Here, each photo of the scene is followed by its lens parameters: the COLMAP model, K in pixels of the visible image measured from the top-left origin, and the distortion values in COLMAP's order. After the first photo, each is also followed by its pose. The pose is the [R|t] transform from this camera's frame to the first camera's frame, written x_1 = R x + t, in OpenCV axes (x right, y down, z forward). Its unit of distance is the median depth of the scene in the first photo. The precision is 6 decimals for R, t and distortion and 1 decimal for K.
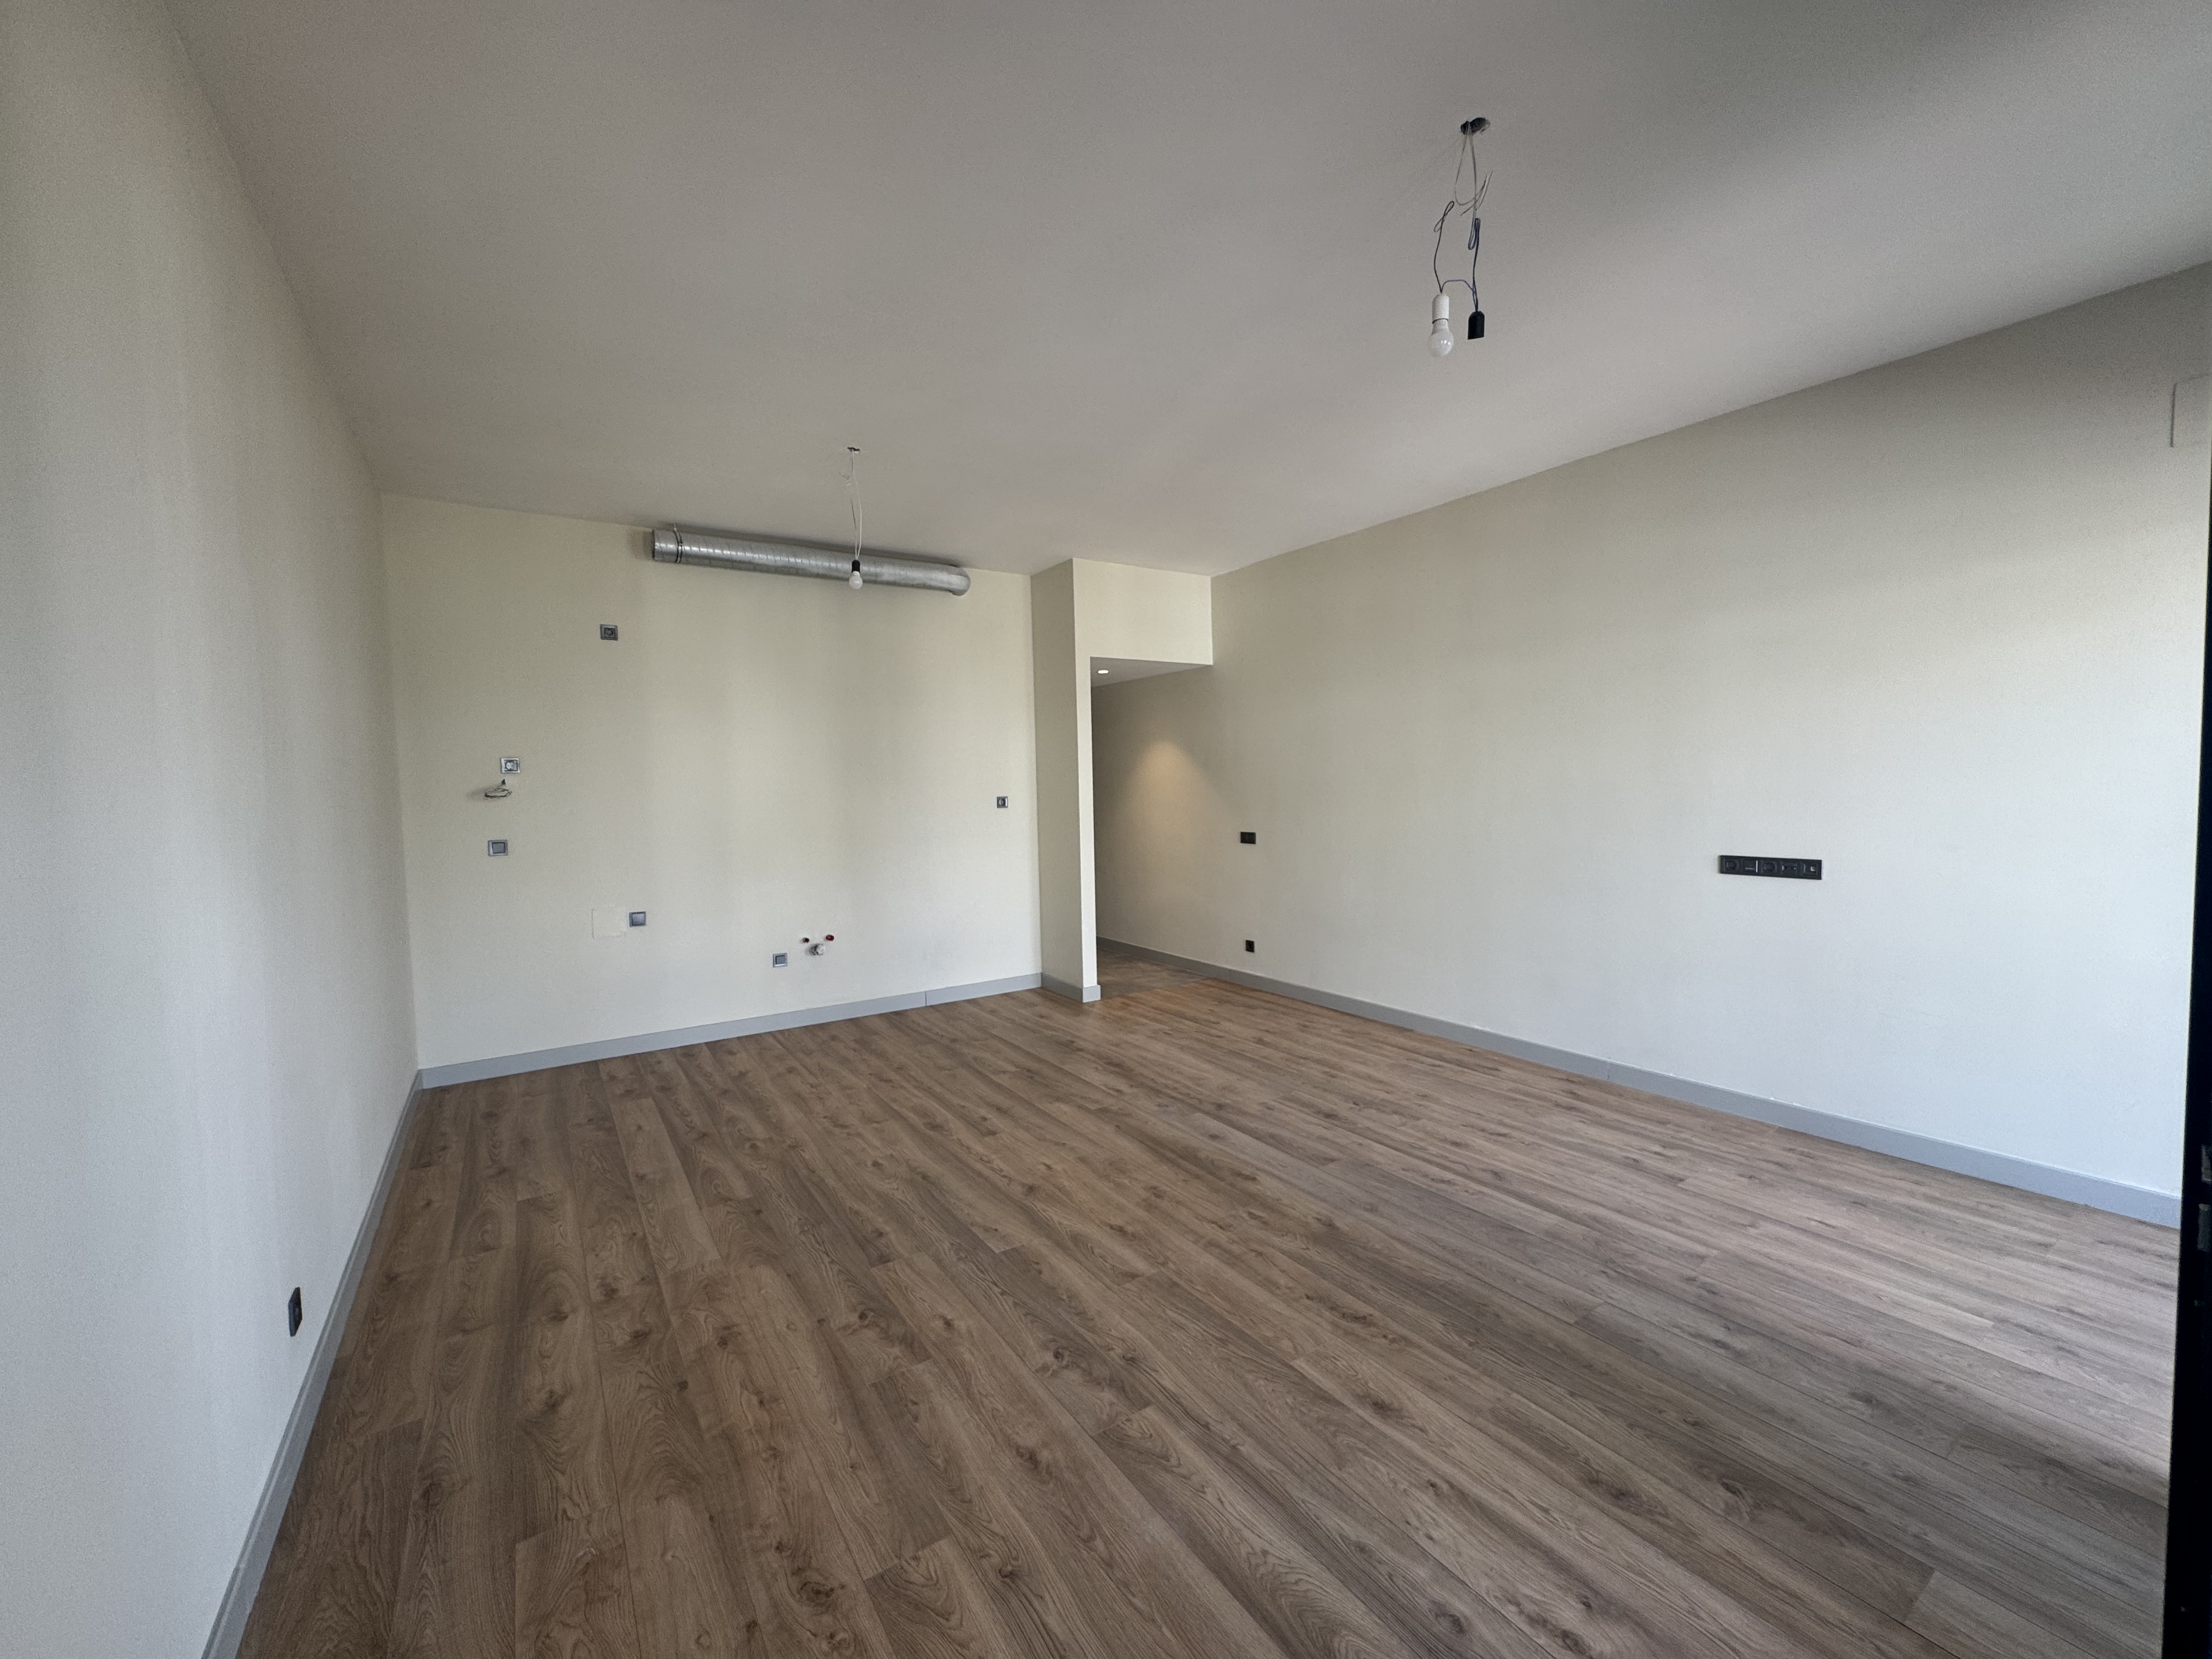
lens RADIAL K [[886.6, 0, 1107.2], [0, 886.6, 833.9], [0, 0, 1]] dist [-0.002255, 0.000106]
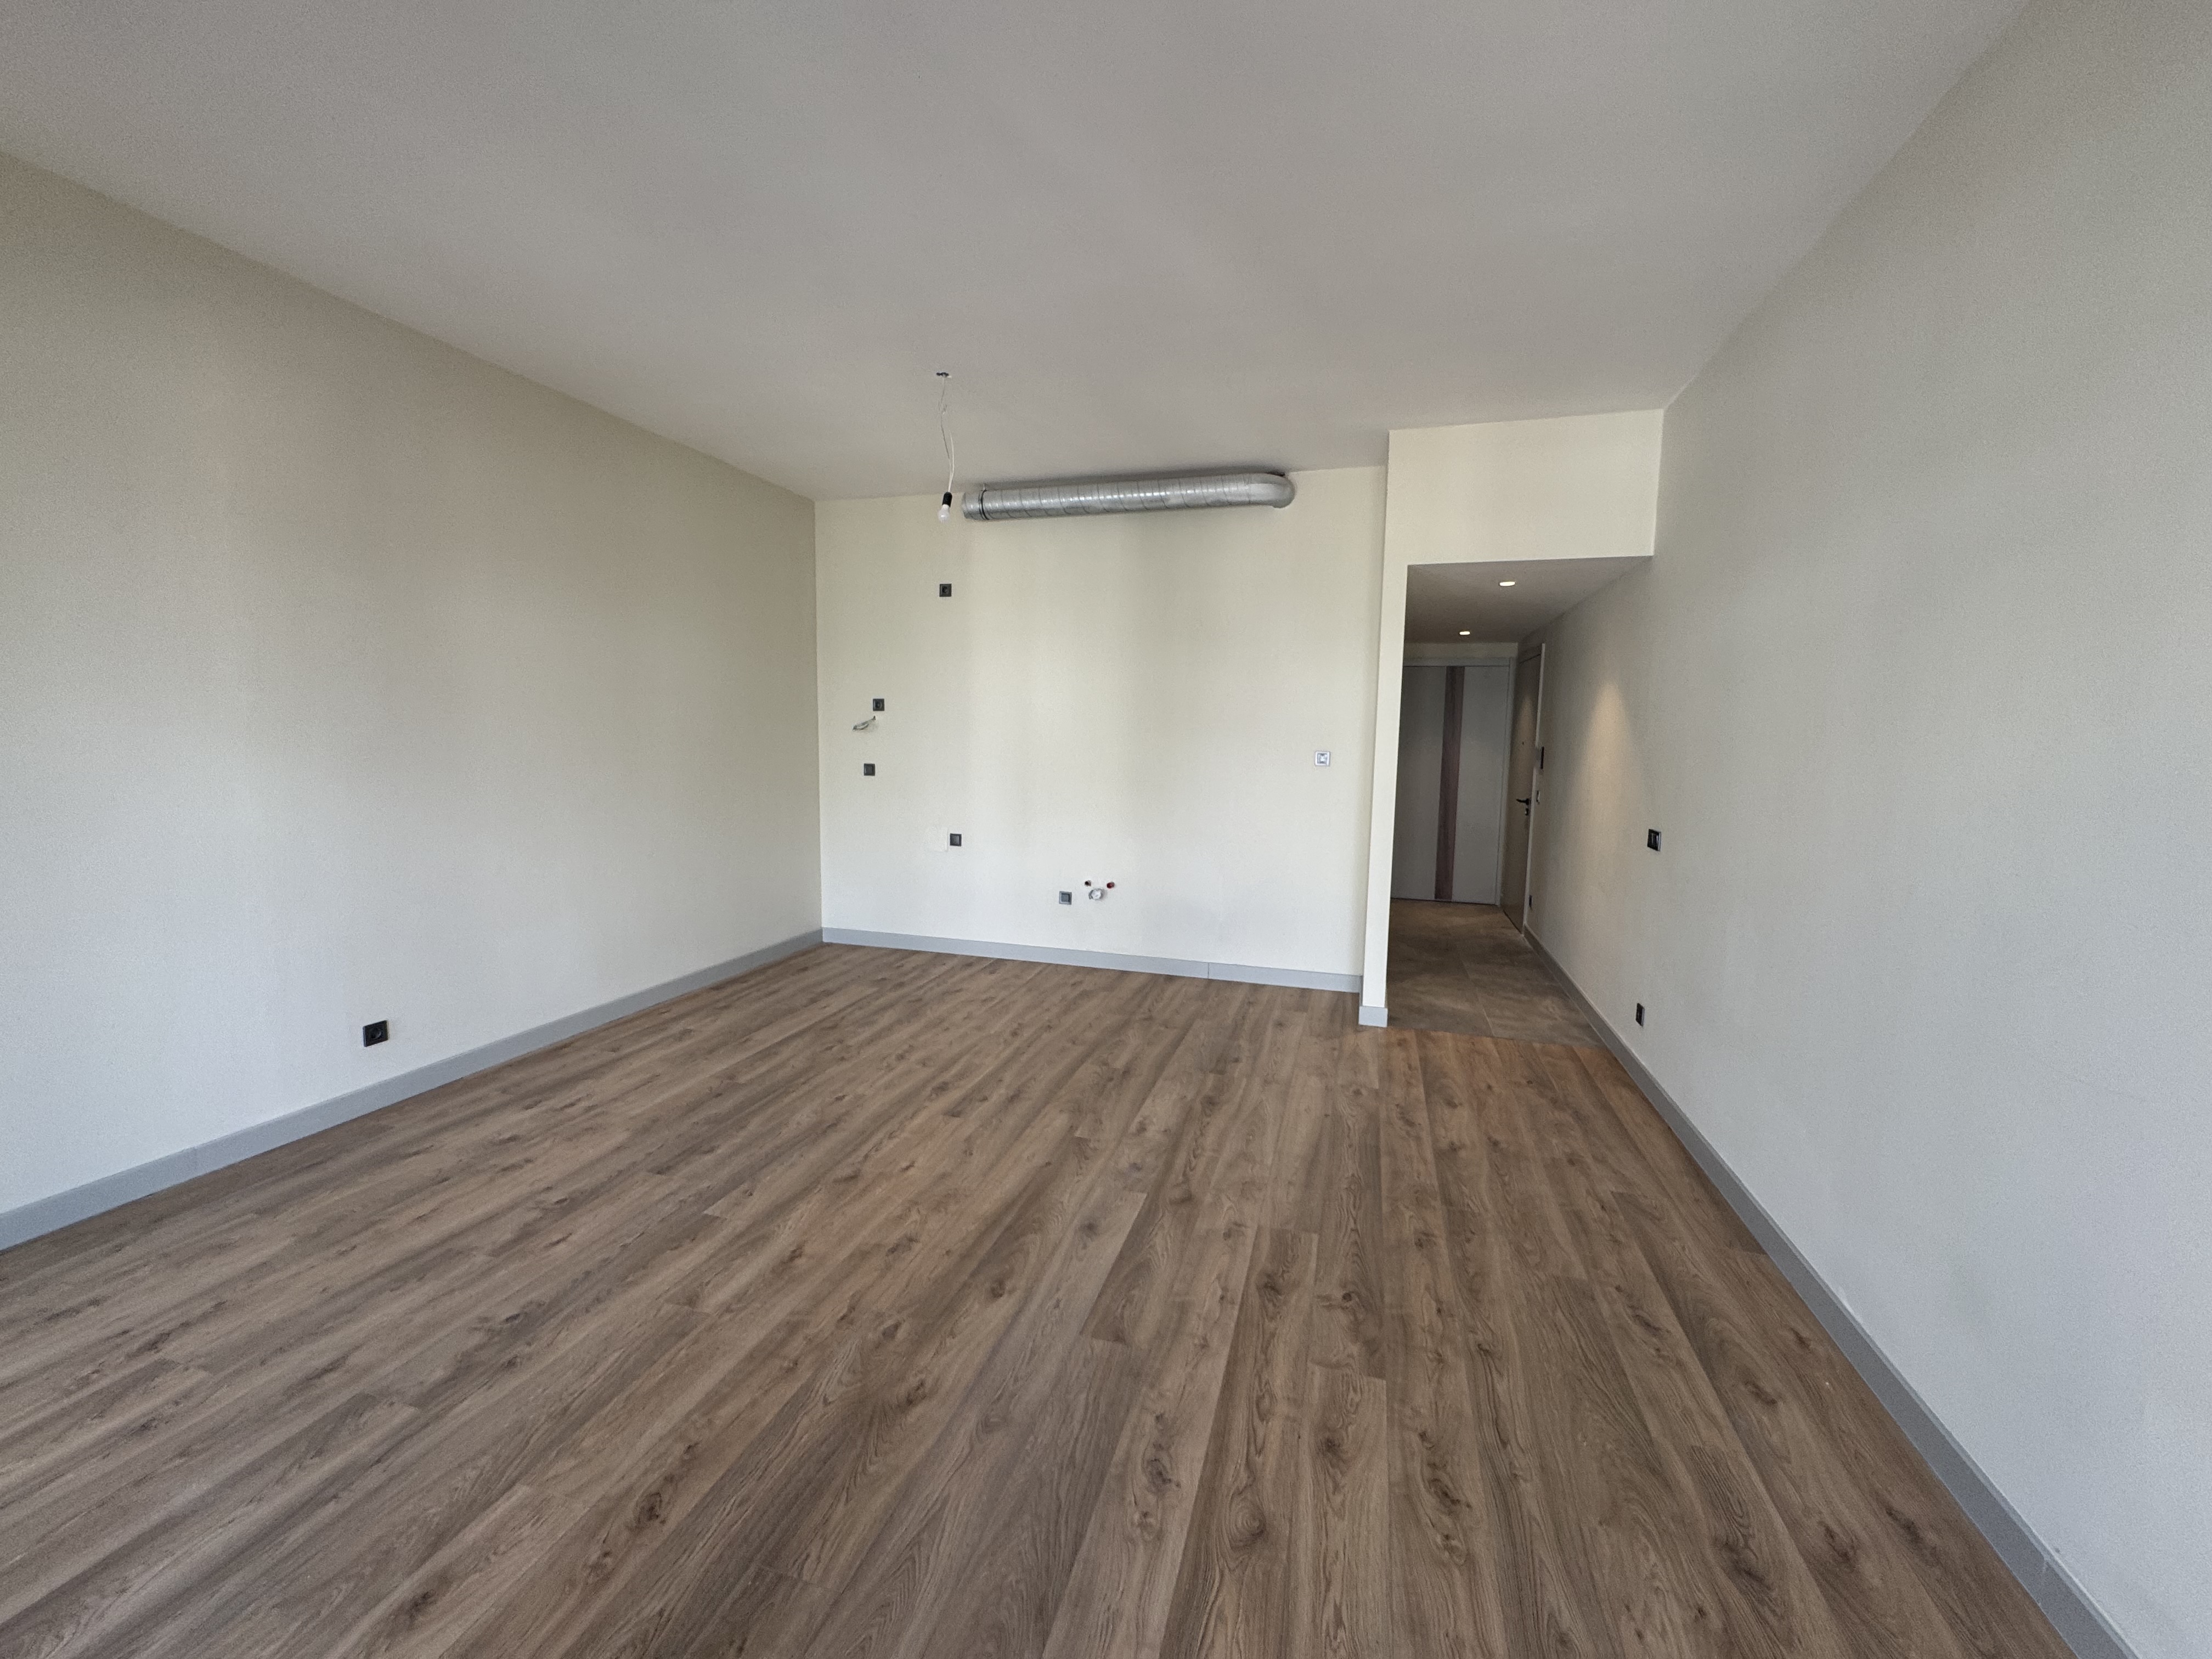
lens RADIAL K [[886.6, 0, 1103.7], [0, 886.6, 828.0], [0, 0, 1]] dist [-0.002255, 0.000106]
pose [[0.640350, 0.114501, -0.759501, 0.604232], [-0.076400, 0.993417, 0.085351, -0.042030], [0.764274, 0.003372, 0.644883, 0.512335]]
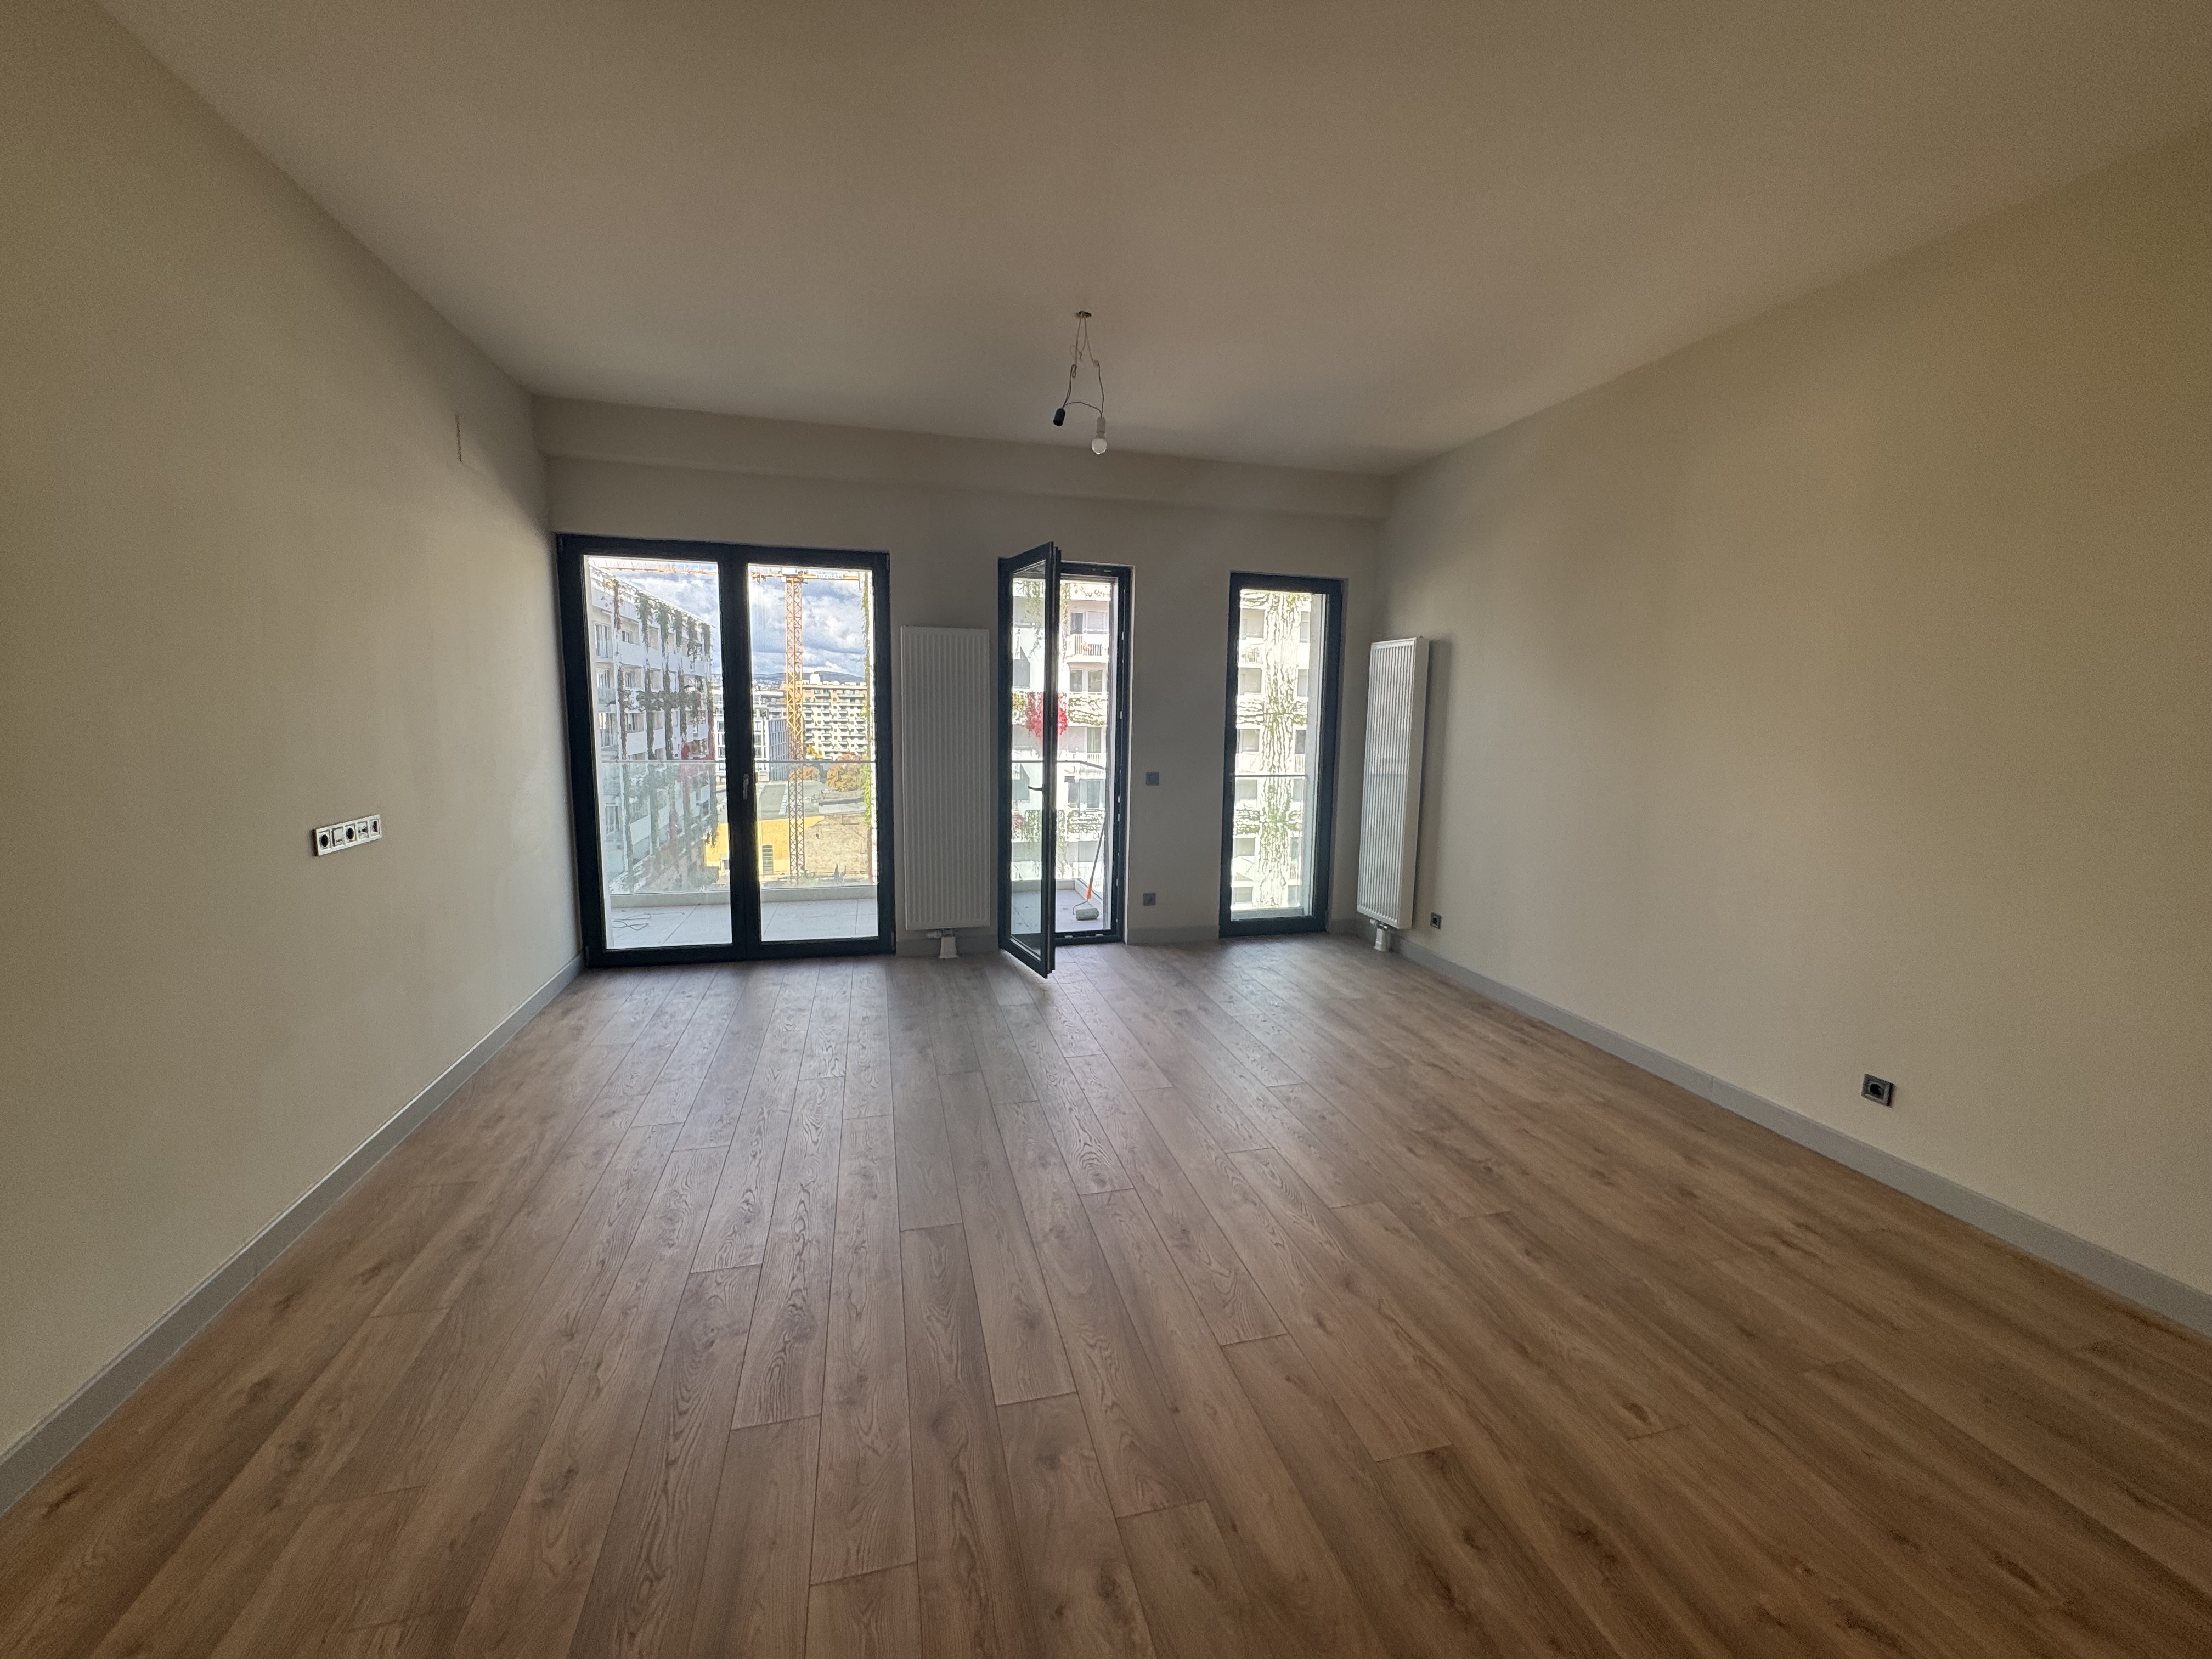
lens RADIAL K [[886.6, 0, 1107.0], [0, 886.6, 829.4], [0, 0, 1]] dist [-0.002255, 0.000106]
pose [[-0.946643, -0.038361, 0.319994, -0.098532], [0.023070, 0.982279, 0.186001, -0.085871], [-0.321458, 0.183459, -0.928982, 1.392642]]
